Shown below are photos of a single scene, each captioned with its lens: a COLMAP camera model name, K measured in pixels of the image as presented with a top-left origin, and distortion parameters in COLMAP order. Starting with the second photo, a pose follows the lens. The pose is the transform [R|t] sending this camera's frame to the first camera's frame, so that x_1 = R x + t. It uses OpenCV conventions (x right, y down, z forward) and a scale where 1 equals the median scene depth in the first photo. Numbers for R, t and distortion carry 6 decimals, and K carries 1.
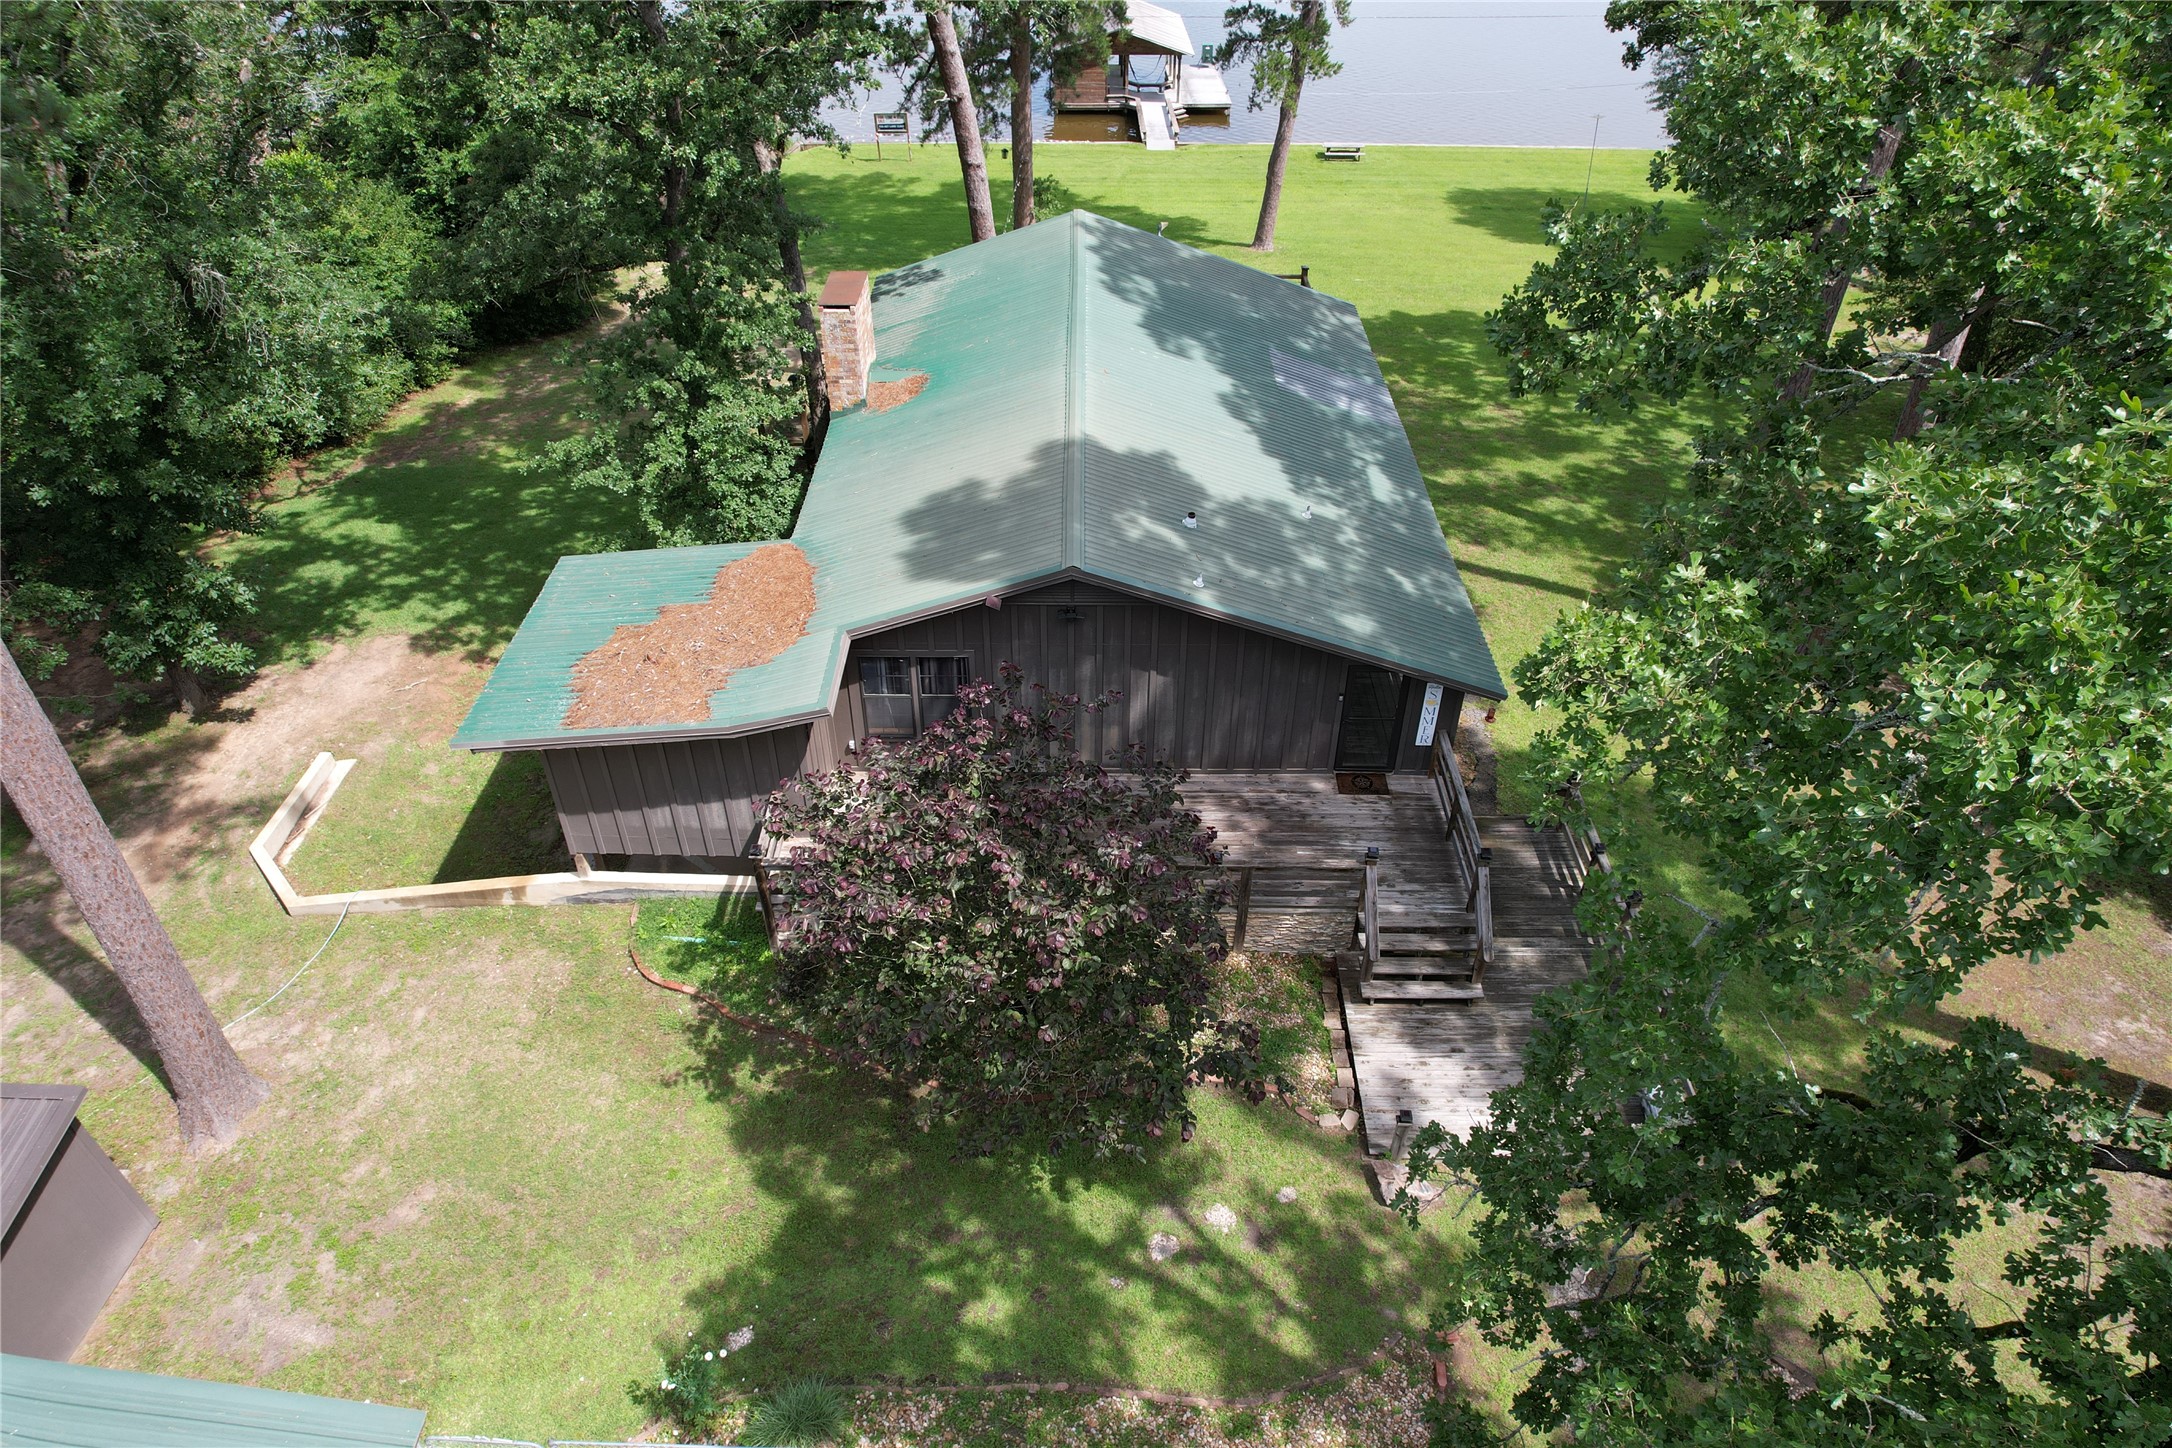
lens RADIAL K [[1364.8, 0, 1099.6], [0, 1364.8, 710.7], [0, 0, 1]] dist [-0.061856, 0.038950]
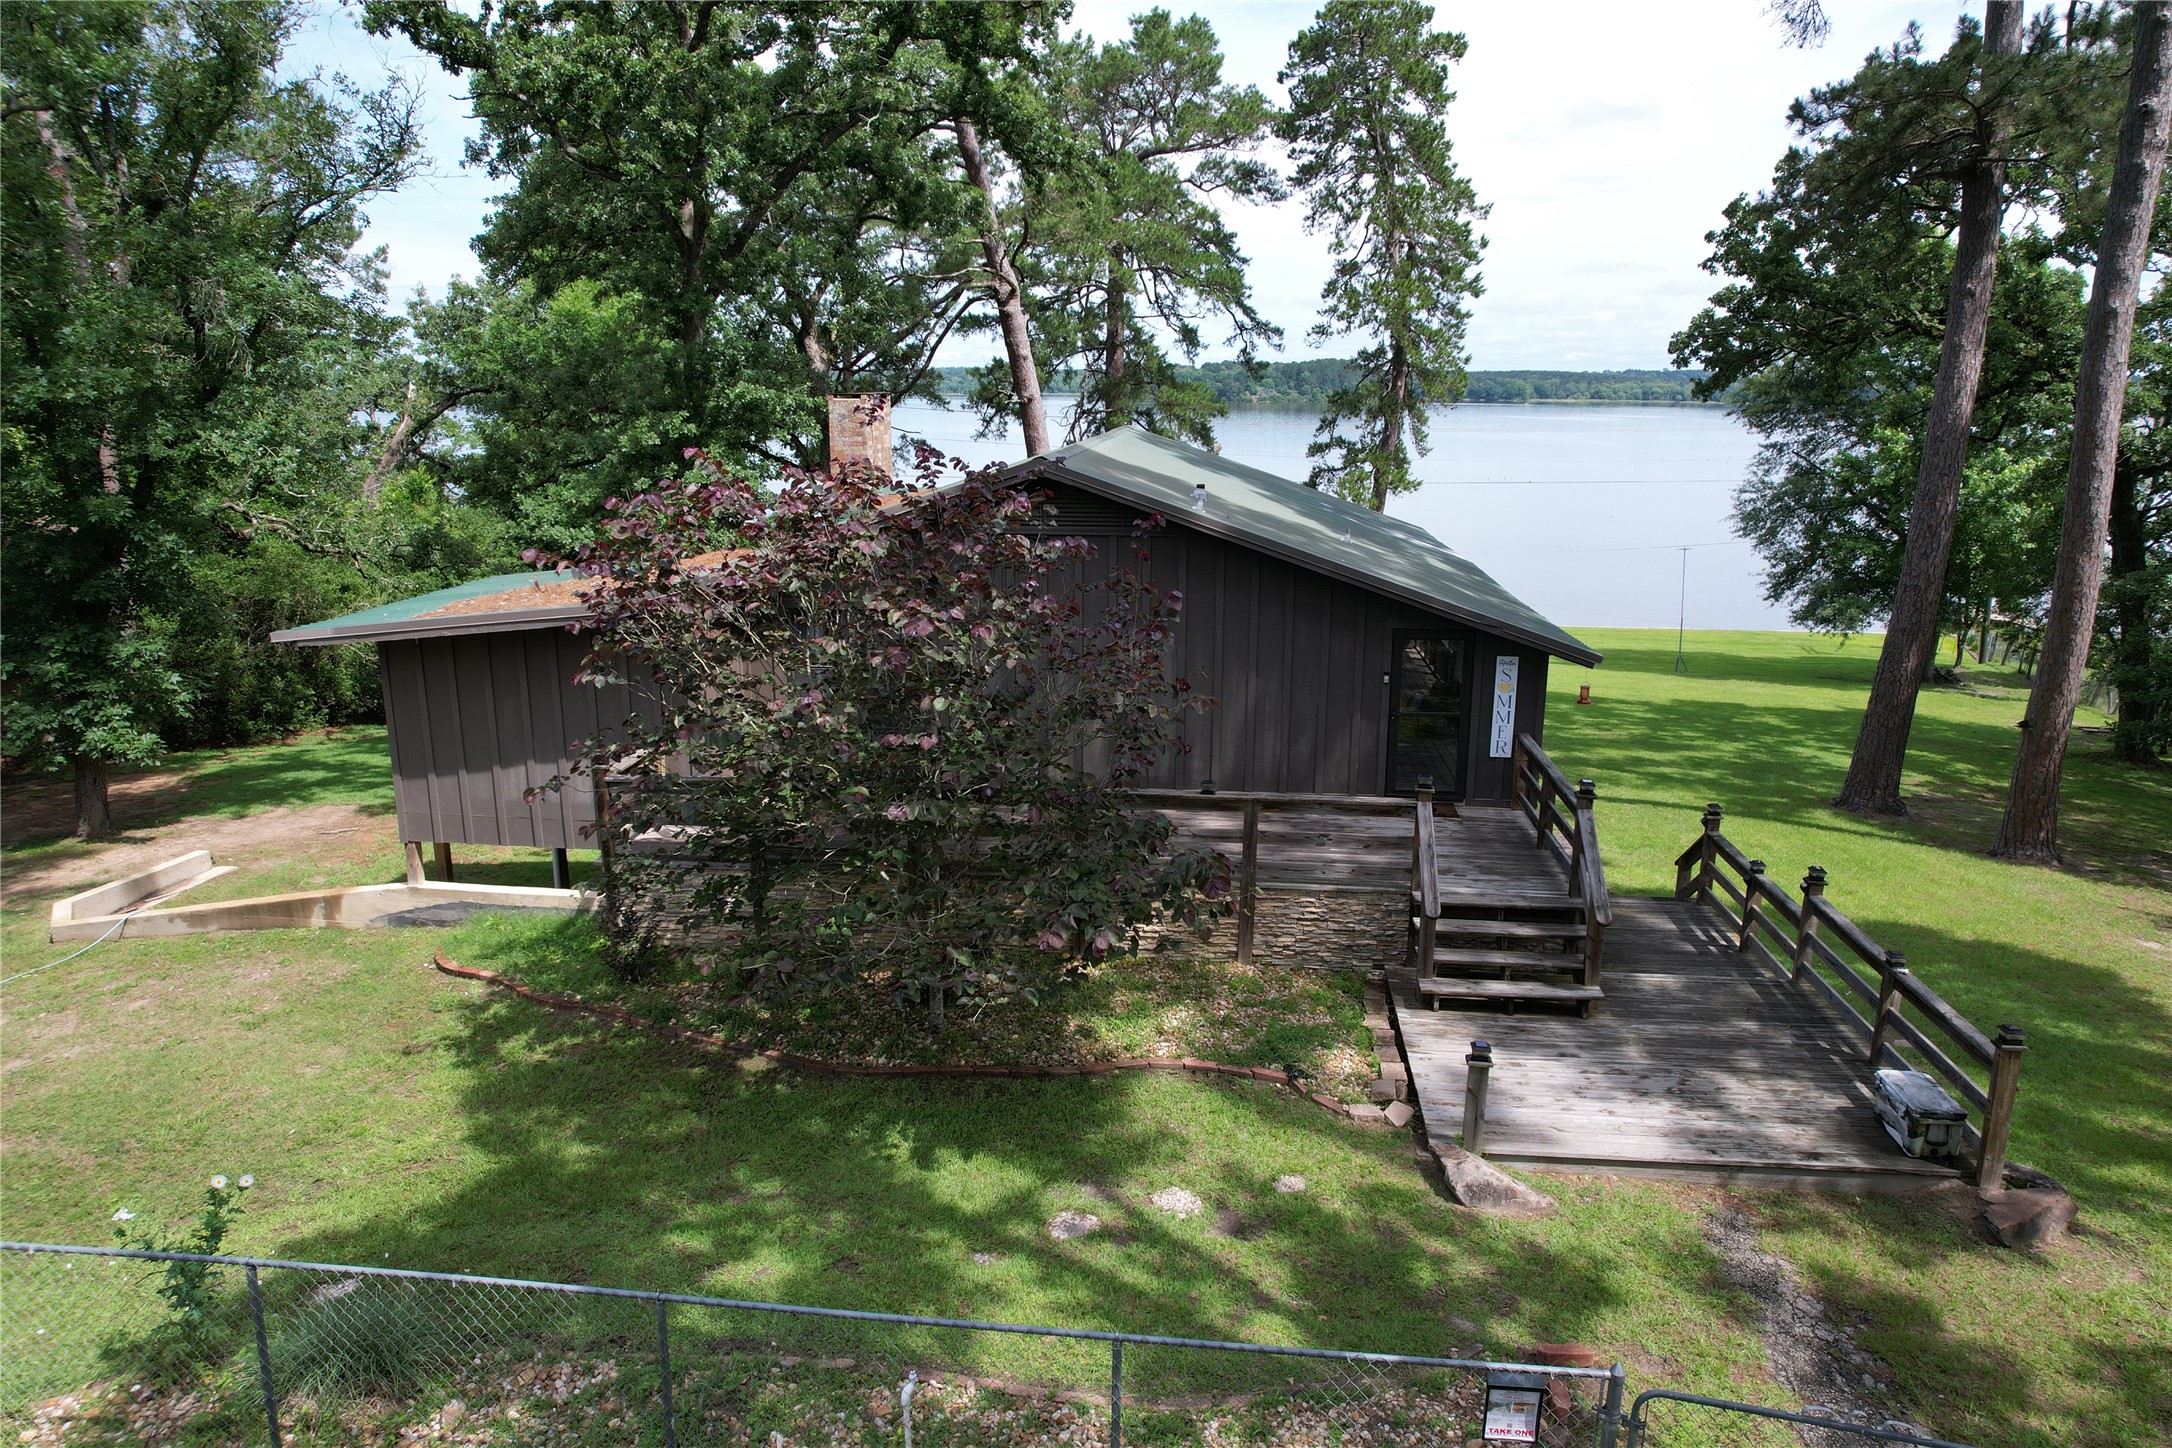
lens RADIAL K [[1364.8, 0, 1106.0], [0, 1364.8, 728.4], [0, 0, 1]] dist [-0.061856, 0.038950]
pose [[0.995951, 0.016158, -0.088432, 0.105648], [-0.051068, 0.911261, -0.408650, 0.418065], [0.073982, 0.411512, 0.908397, 0.353367]]
